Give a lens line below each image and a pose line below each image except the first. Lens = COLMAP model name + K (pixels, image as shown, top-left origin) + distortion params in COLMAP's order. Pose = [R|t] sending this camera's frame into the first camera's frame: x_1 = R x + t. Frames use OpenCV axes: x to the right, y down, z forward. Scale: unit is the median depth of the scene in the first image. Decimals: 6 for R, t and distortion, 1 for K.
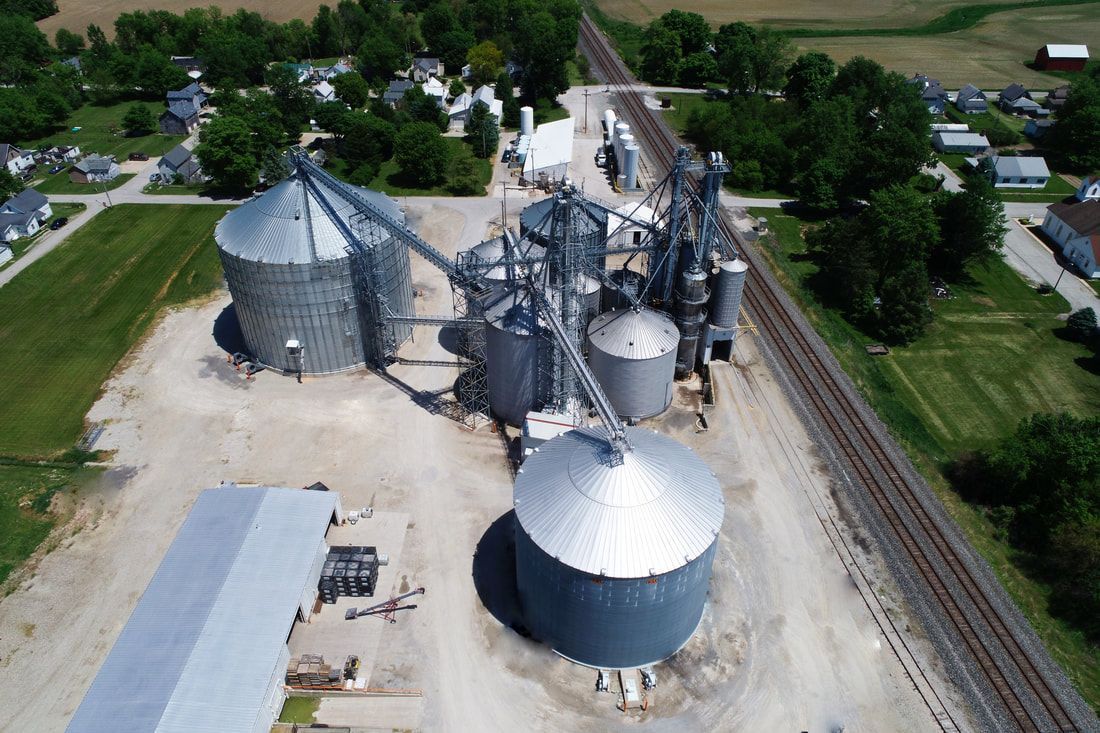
lens RADIAL K [[753.1, 0, 548.9], [0, 753.1, 371.8], [0, 0, 1]] dist [-0.001439, 0.002540]
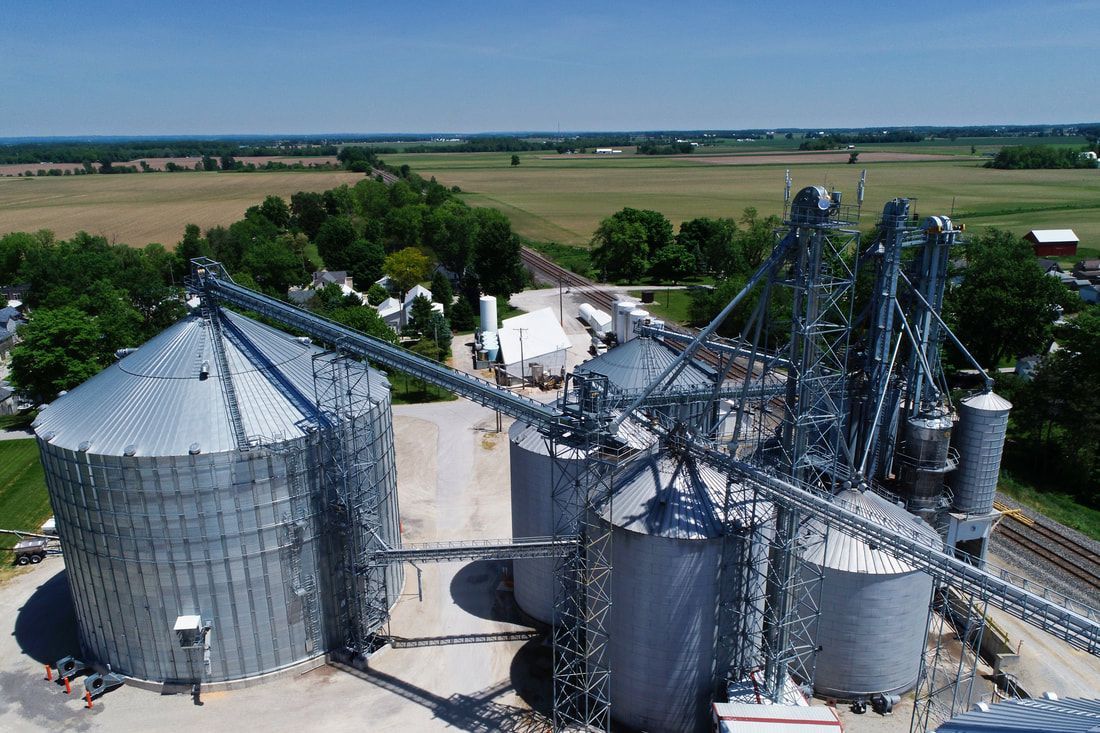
lens RADIAL K [[852.3, 0, 544.0], [0, 852.3, 416.1], [0, 0, 1]] dist [0.000994, -0.000538]
pose [[0.987435, -0.068681, 0.142317, -0.171967], [0.107886, 0.951058, -0.289566, 0.021080], [-0.115464, 0.301282, 0.946518, 0.382733]]
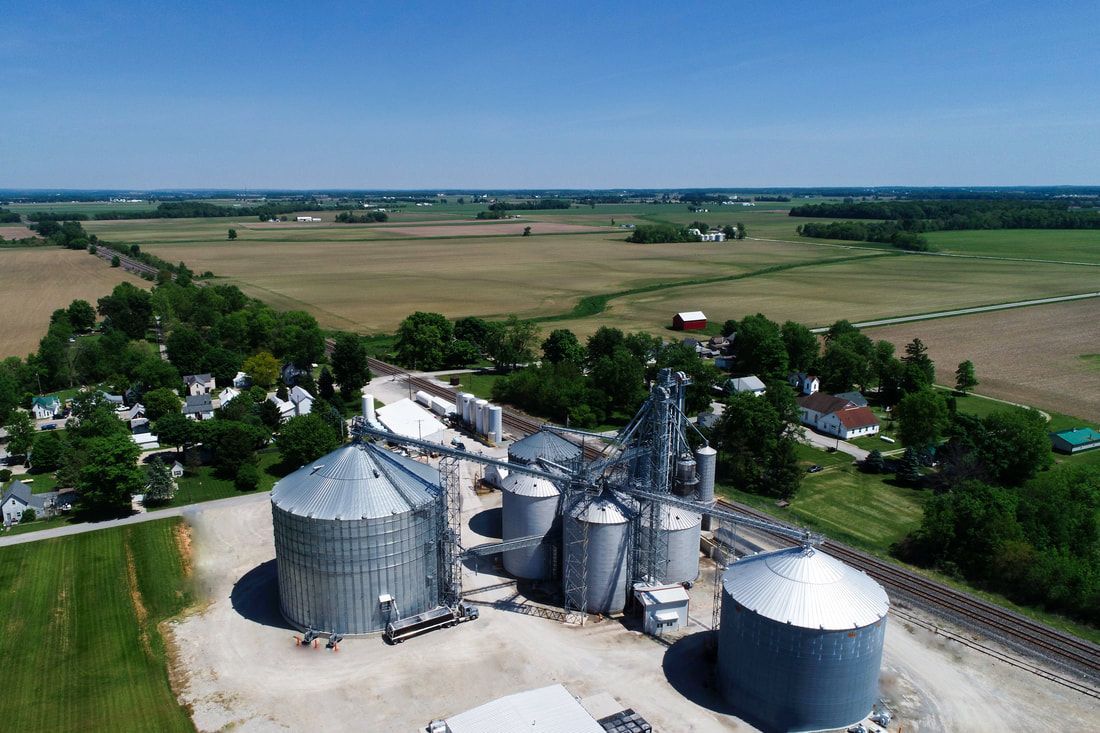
lens RADIAL K [[806.0, 0, 517.1], [0, 806.0, 398.4], [0, 0, 1]] dist [0.006567, -0.002369]
pose [[0.876371, -0.130220, 0.463699, -0.633081], [0.286883, 0.914468, -0.285387, 0.075896], [-0.386875, 0.383132, 0.838771, -0.086263]]
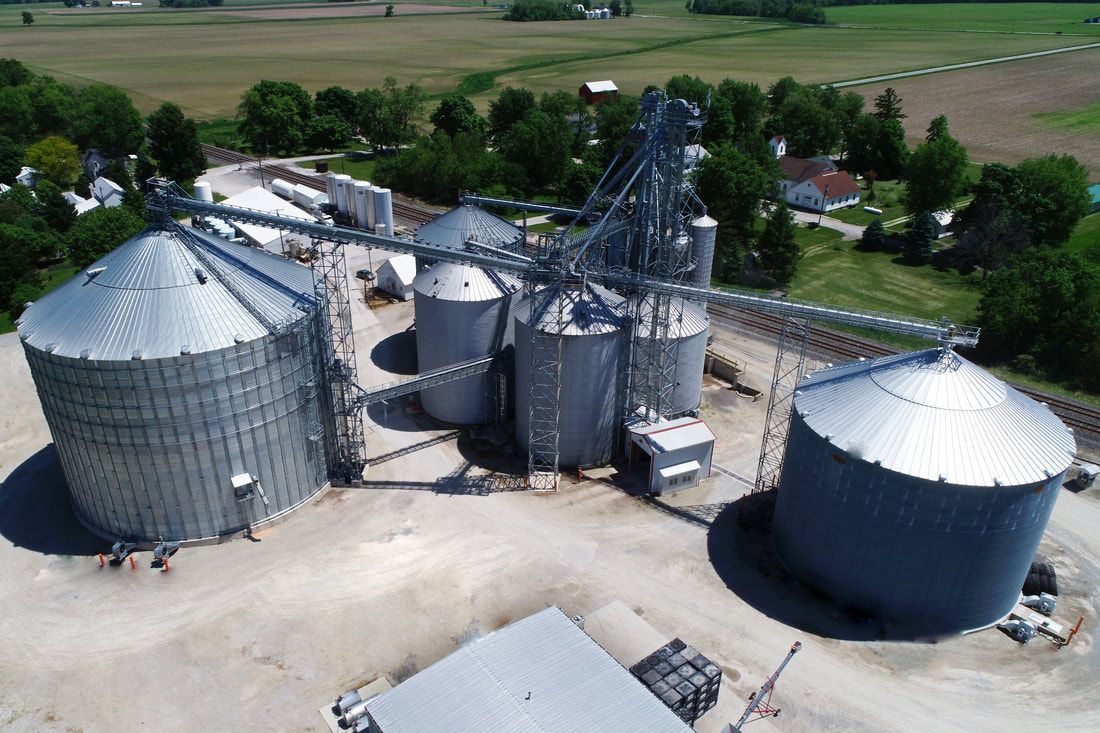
lens RADIAL K [[806.0, 0, 512.2], [0, 806.0, 398.7], [0, 0, 1]] dist [0.006567, -0.002369]
pose [[0.792086, -0.295935, 0.533874, -0.482318], [0.366329, 0.930065, -0.027958, 0.000795], [-0.488264, 0.217719, 0.845101, 0.302827]]
